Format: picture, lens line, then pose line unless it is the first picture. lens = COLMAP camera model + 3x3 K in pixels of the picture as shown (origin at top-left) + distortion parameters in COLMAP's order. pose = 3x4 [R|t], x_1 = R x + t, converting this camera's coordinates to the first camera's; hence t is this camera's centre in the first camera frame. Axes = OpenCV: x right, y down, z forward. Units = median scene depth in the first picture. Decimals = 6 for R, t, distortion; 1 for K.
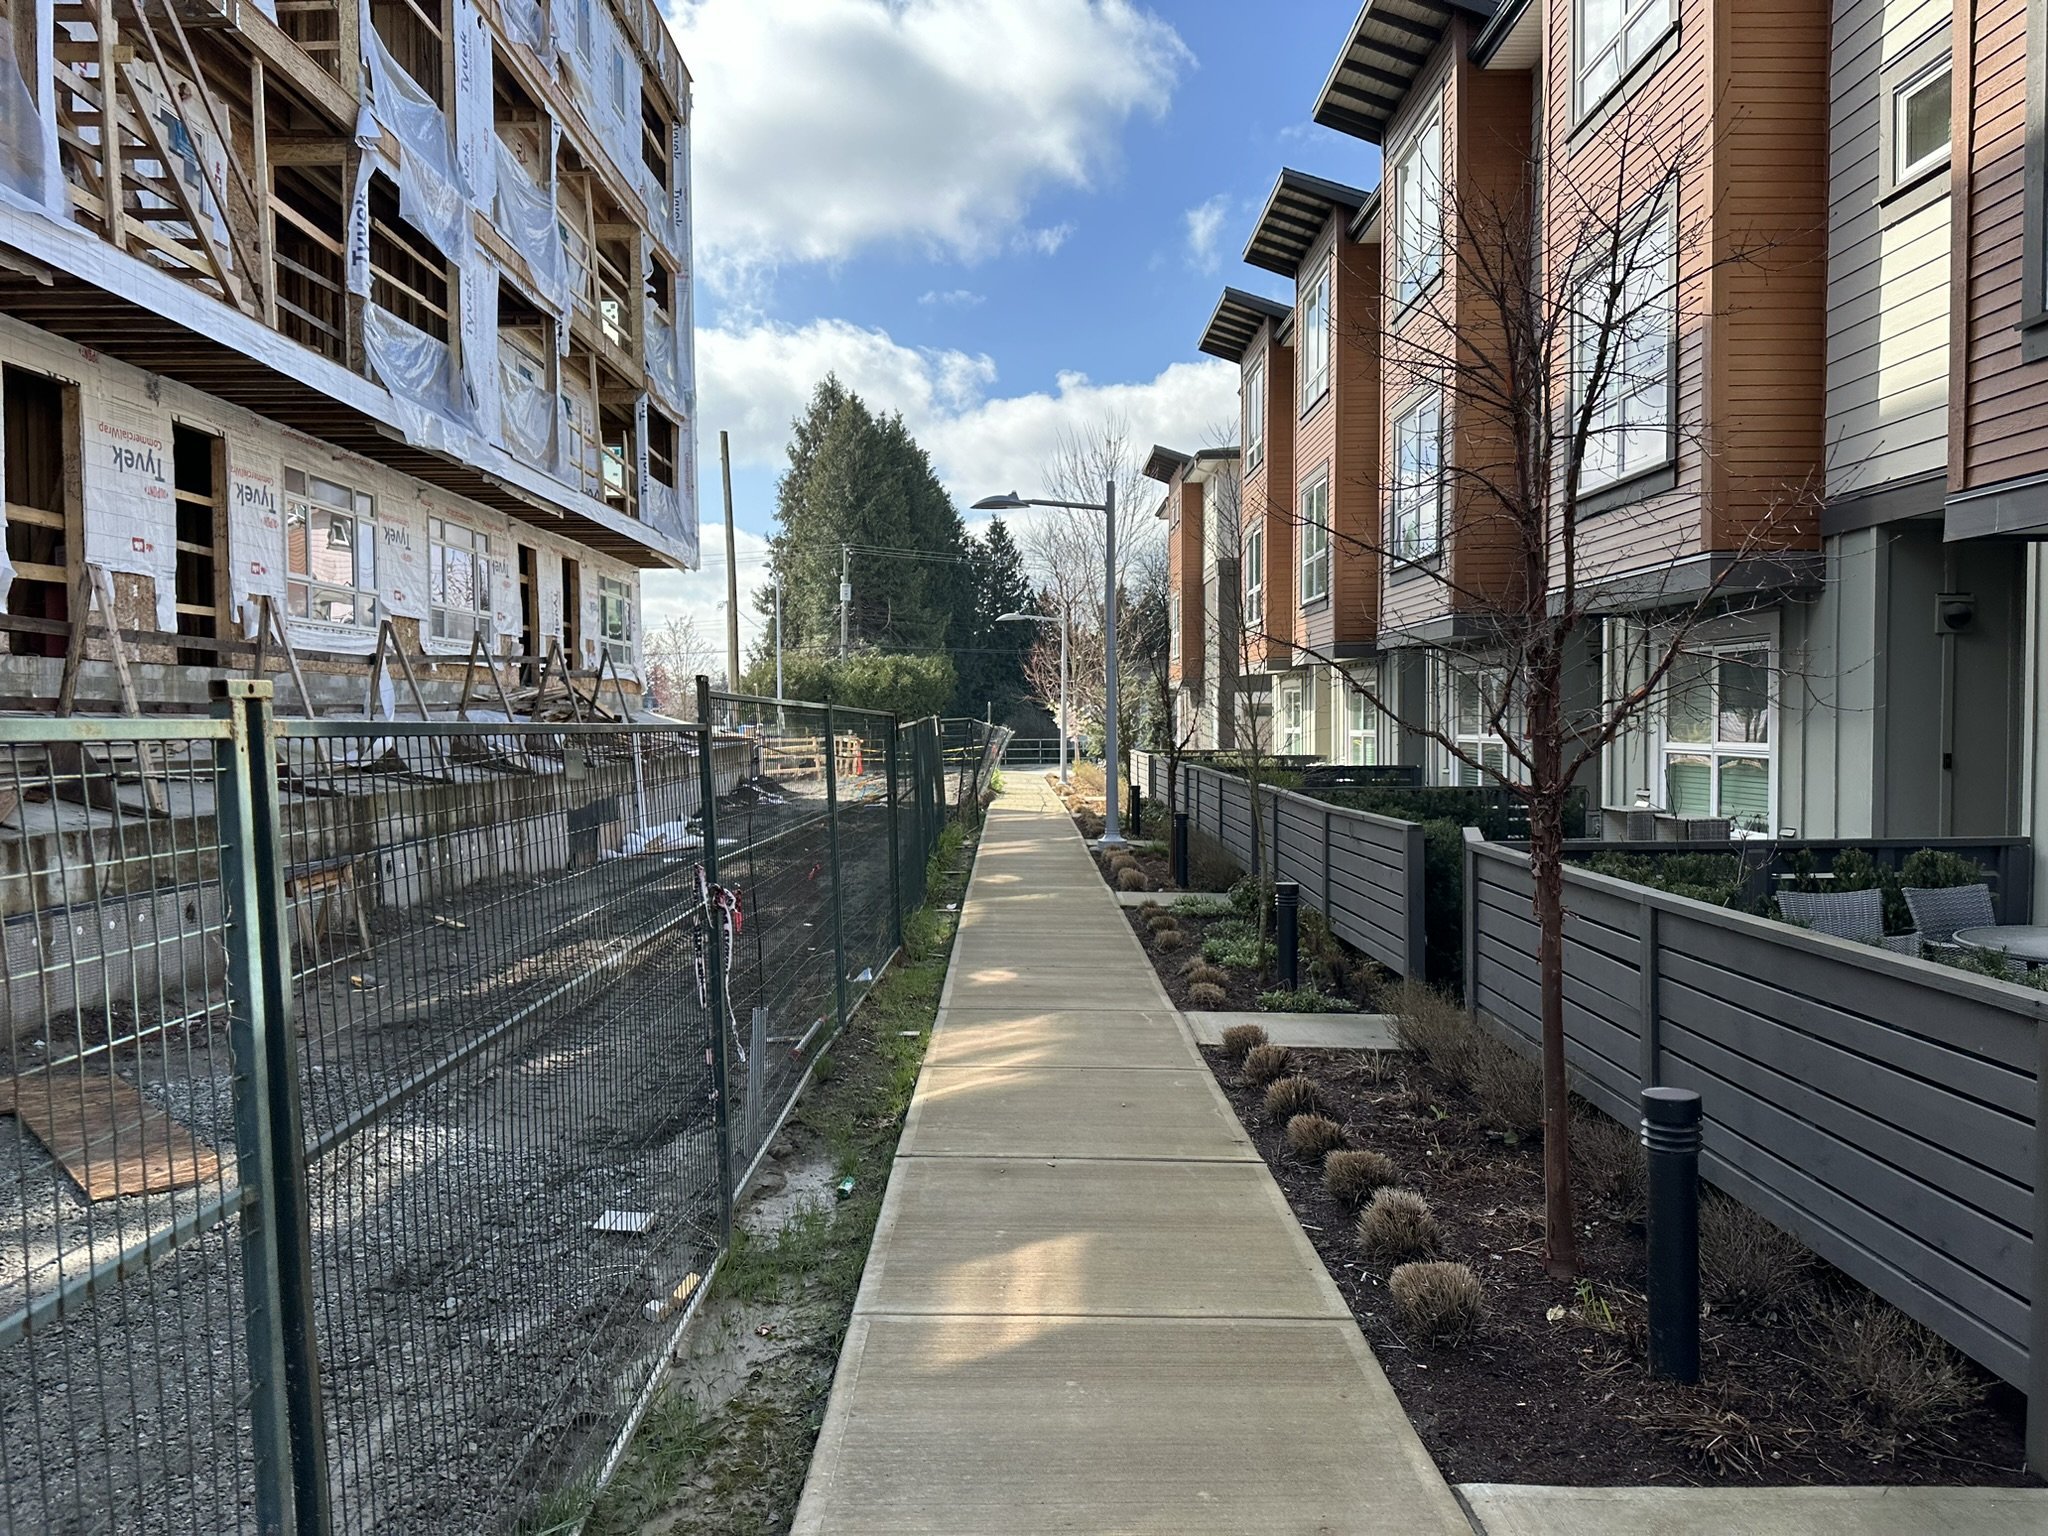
lens RADIAL K [[1436.9, 0, 1024.0], [0, 1436.9, 768.0], [0, 0, 1]] dist [0.005034, 0.001526]
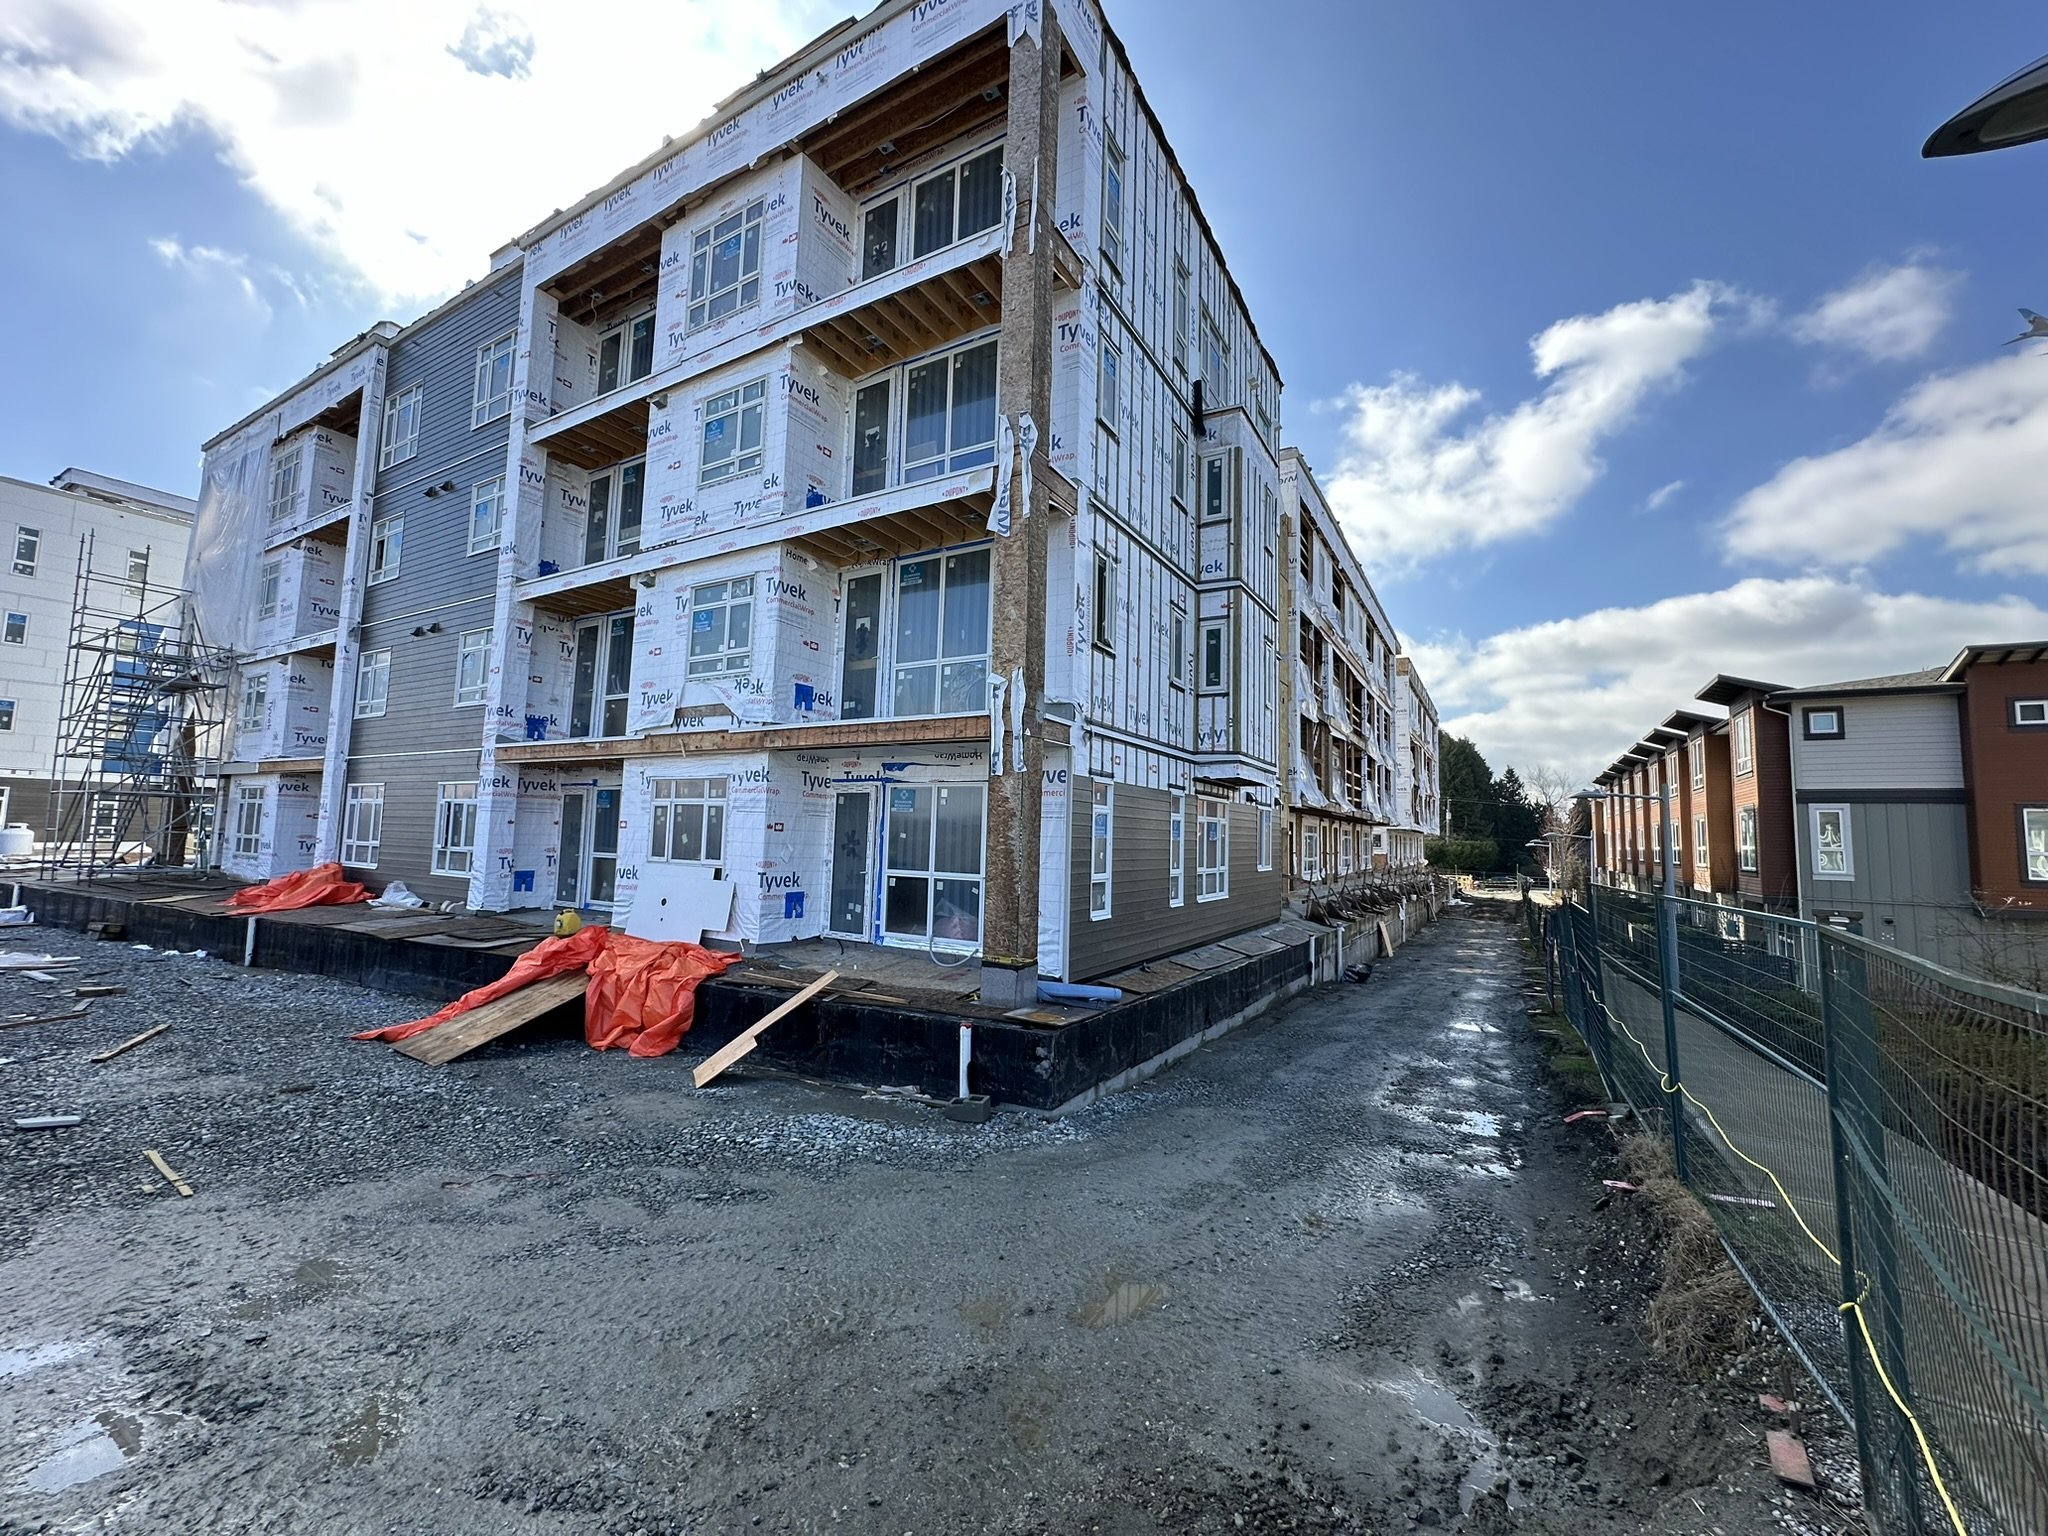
lens RADIAL K [[812.2, 0, 1020.8], [0, 812.2, 762.5], [0, 0, 1]] dist [-0.001244, 0.000172]
pose [[0.854574, -0.014029, -0.519140, -0.020652], [-0.048422, 0.993128, -0.106546, -0.022658], [0.517067, 0.116189, 0.848022, -0.633176]]
